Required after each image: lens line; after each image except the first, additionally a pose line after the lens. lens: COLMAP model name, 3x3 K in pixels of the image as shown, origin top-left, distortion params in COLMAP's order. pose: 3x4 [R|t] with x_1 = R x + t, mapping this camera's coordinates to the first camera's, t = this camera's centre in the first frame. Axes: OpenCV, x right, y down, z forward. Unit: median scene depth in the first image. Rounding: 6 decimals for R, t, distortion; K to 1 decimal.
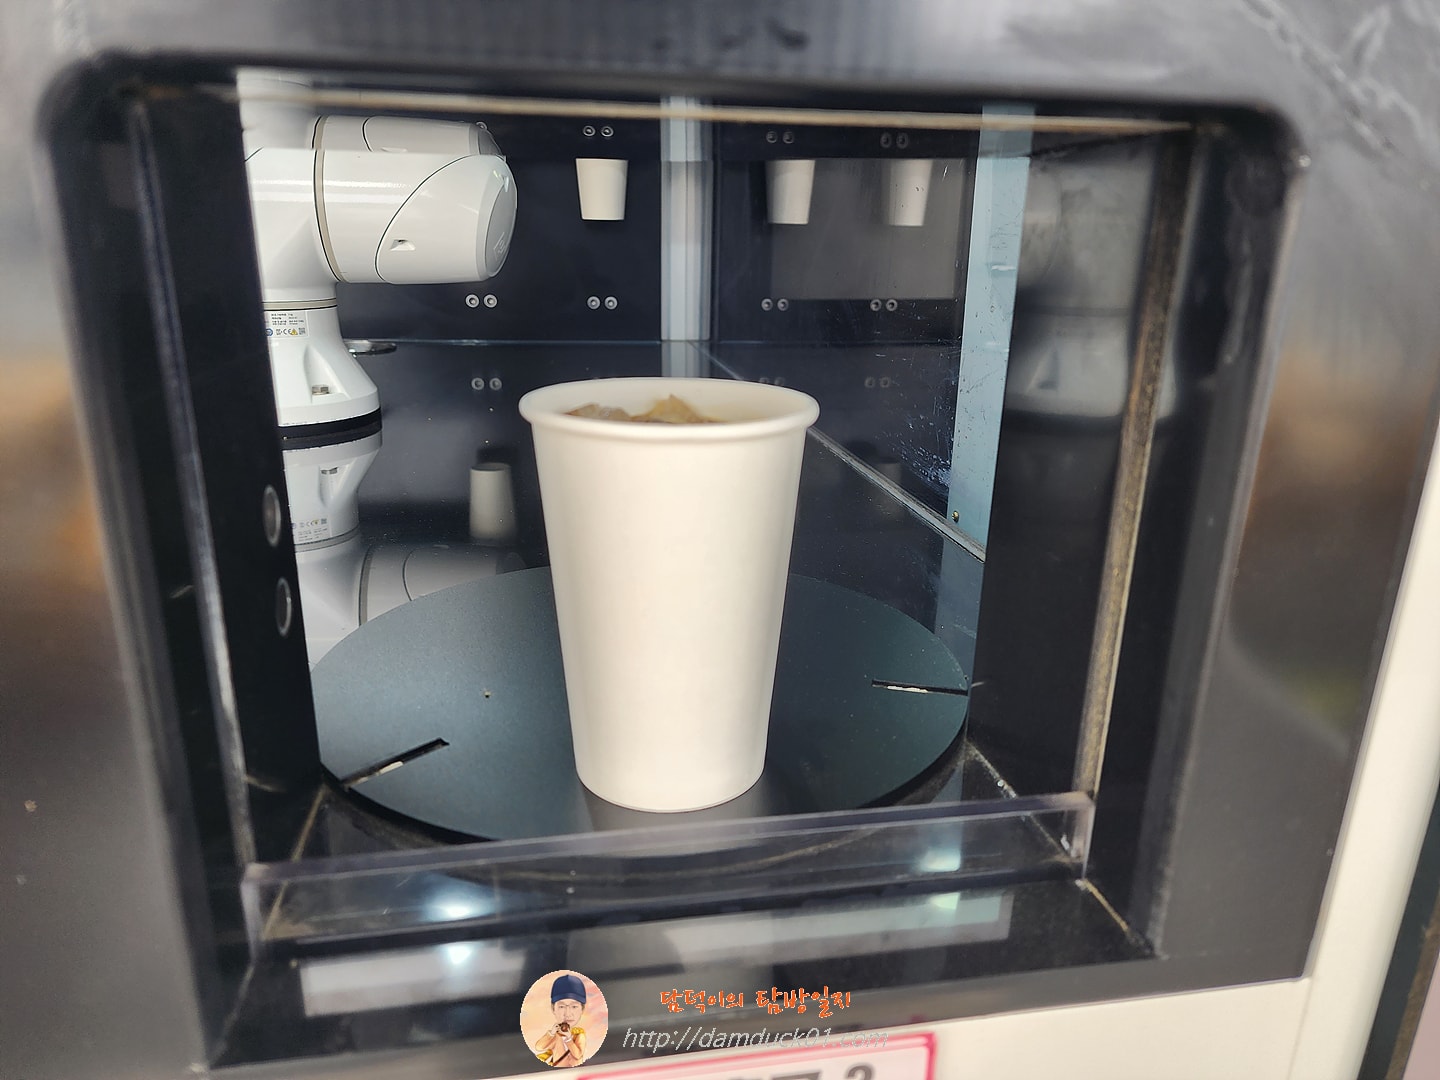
lens RADIAL K [[953.6, 0, 720.0], [0, 953.6, 540.0], [0, 0, 1]] dist [0.057705, -0.053867]
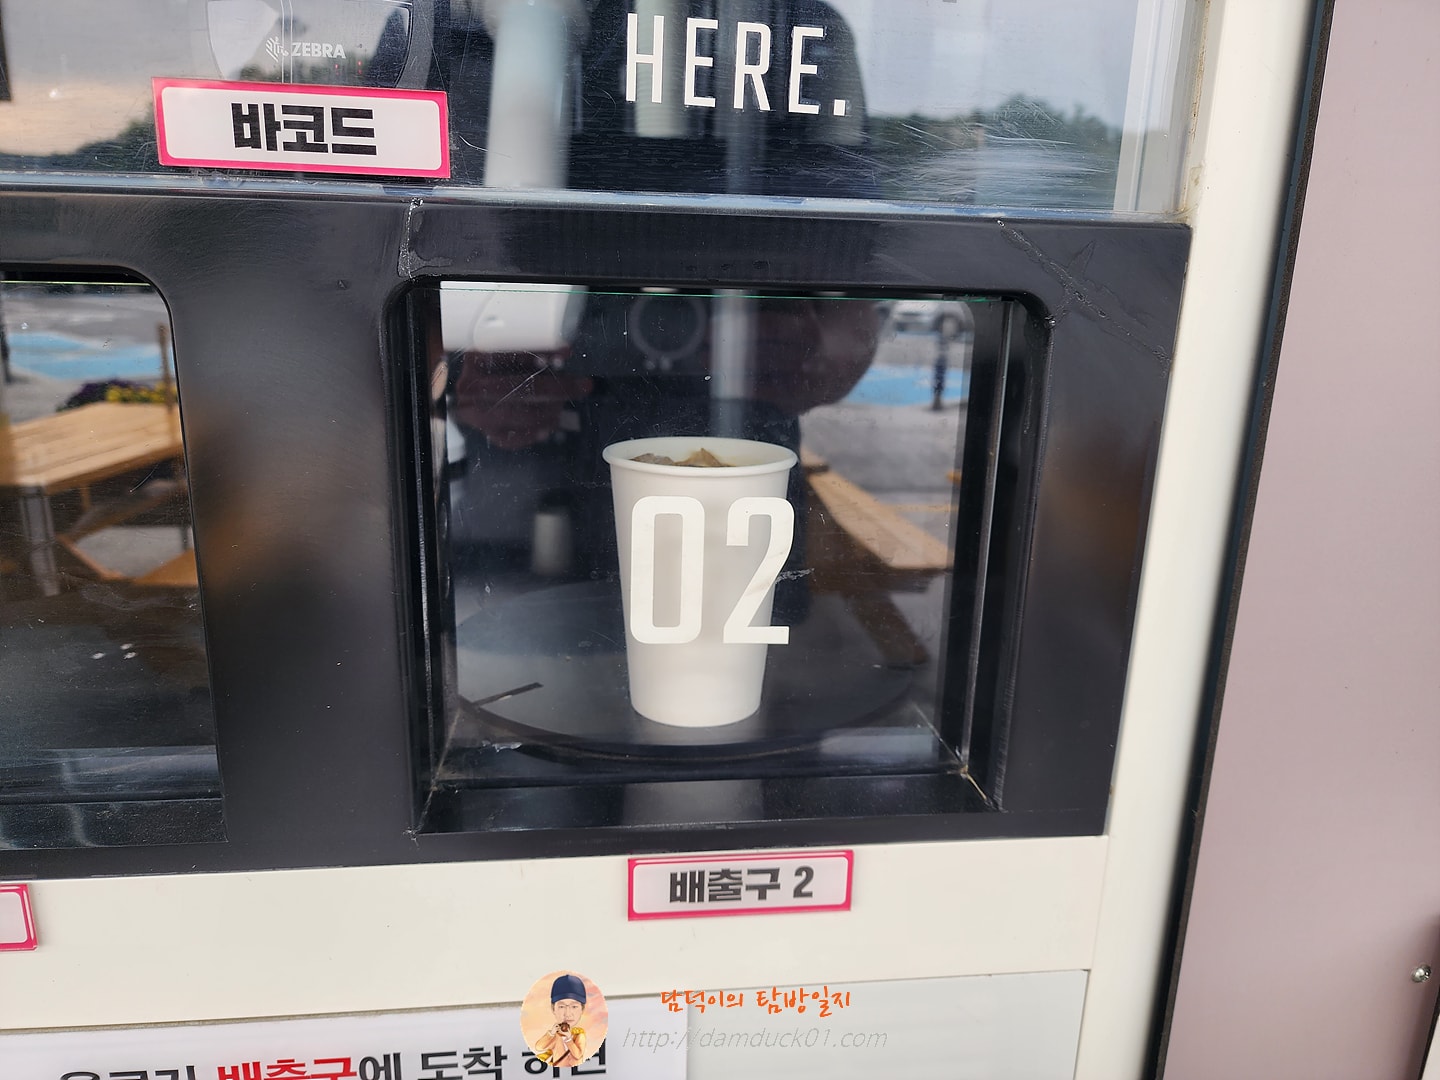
lens RADIAL K [[972.8, 0, 716.4], [0, 972.8, 551.8], [0, 0, 1]] dist [0.006133, -0.006996]
pose [[0.998195, 0.022064, -0.055848, 0.057034], [-0.024576, 0.998698, -0.044695, 0.072687], [0.054789, 0.045986, 0.997438, -0.469904]]
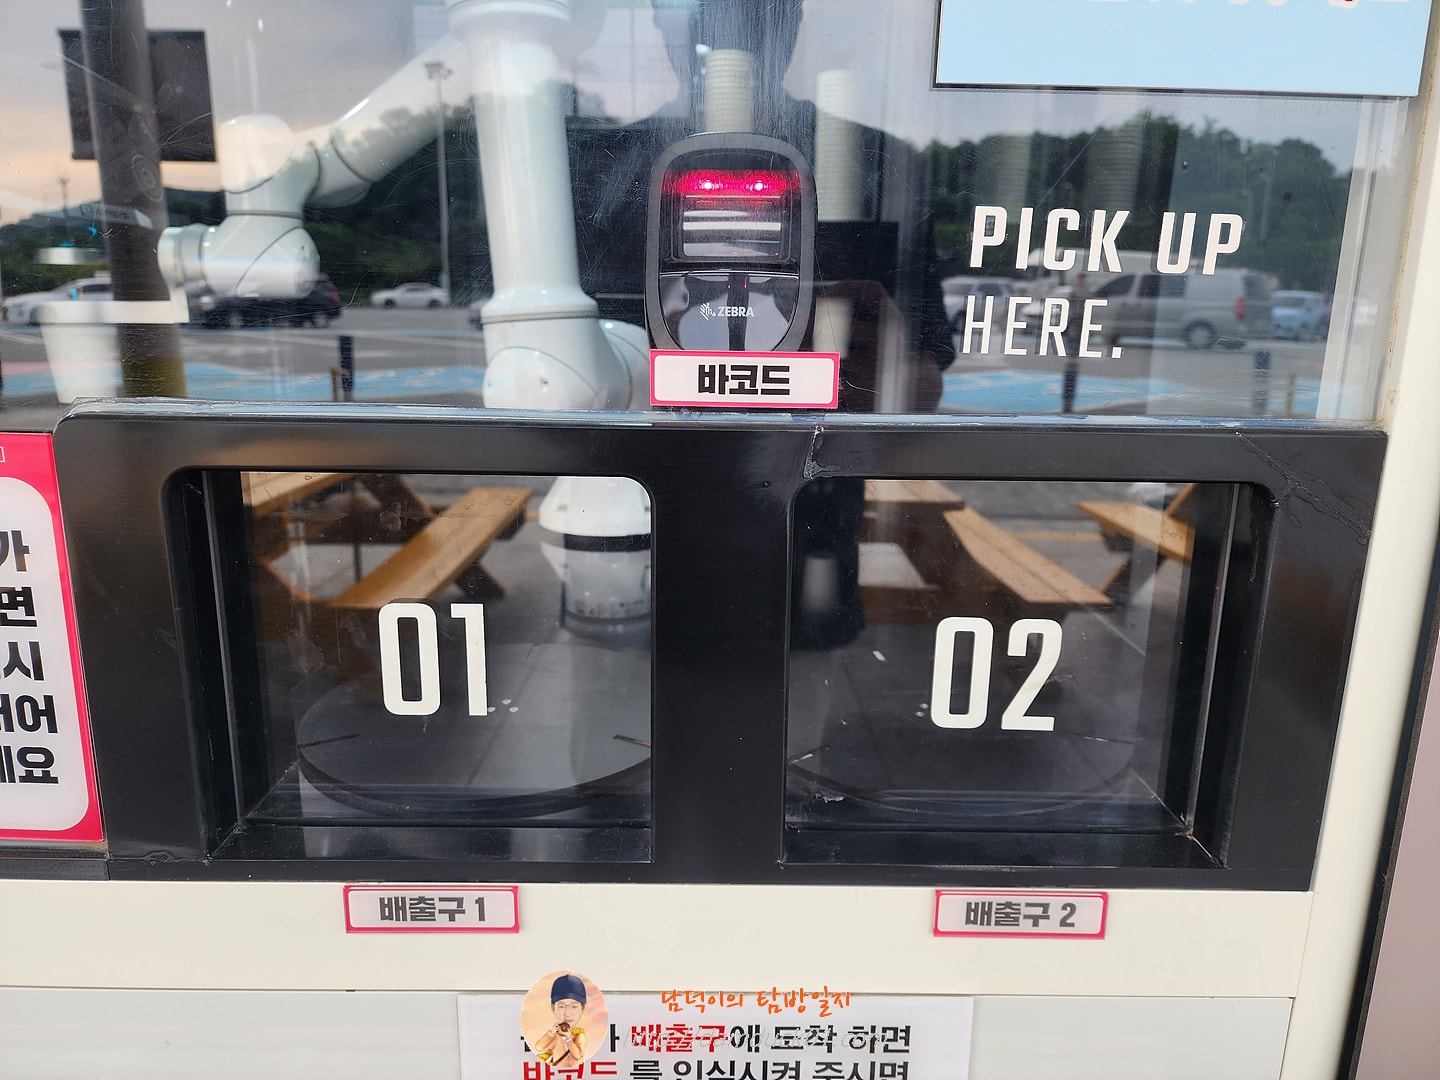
lens RADIAL K [[973.8, 0, 720.0], [0, 973.8, 550.3], [0, 0, 1]] dist [0.045273, -0.060490]
pose [[0.985245, 0.034500, -0.167634, -0.201892], [-0.045810, 0.996893, -0.064072, -0.037514], [0.164902, 0.070806, 0.983765, -0.944268]]
